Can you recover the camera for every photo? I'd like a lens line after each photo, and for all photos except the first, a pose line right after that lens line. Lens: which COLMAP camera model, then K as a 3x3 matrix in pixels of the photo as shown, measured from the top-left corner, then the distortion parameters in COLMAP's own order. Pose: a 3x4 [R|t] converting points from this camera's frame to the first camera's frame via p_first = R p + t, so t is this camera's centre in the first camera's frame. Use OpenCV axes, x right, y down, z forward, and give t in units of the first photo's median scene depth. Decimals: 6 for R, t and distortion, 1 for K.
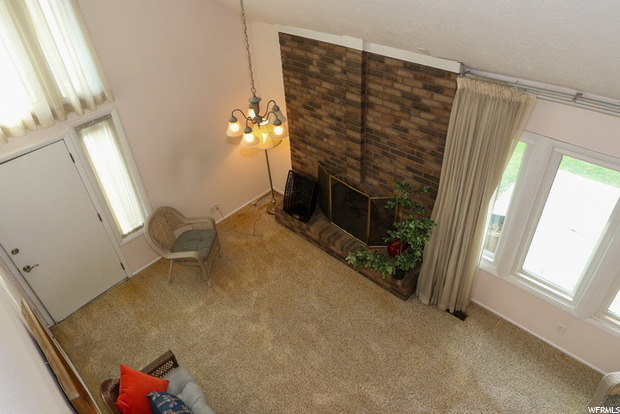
lens RADIAL K [[410.2, 0, 310.7], [0, 410.2, 174.3], [0, 0, 1]] dist [-0.001295, 0.001768]
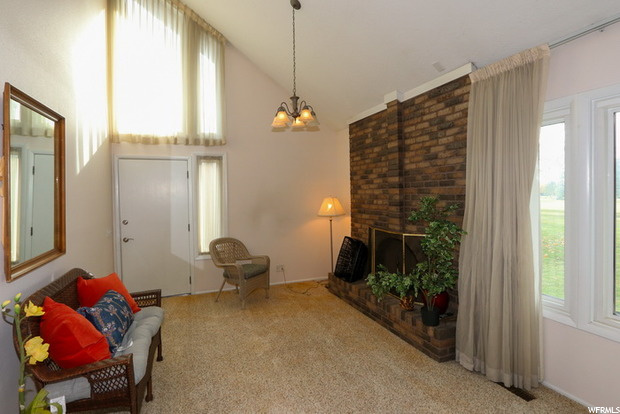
lens RADIAL K [[301.6, 0, 307.2], [0, 301.6, 197.3], [0, 0, 1]] dist [-0.012248, 0.001488]
pose [[0.909754, 0.039224, -0.413290, 0.231264], [-0.259693, 0.830469, -0.492830, 0.404502], [0.323894, 0.555682, 0.765709, 0.326281]]
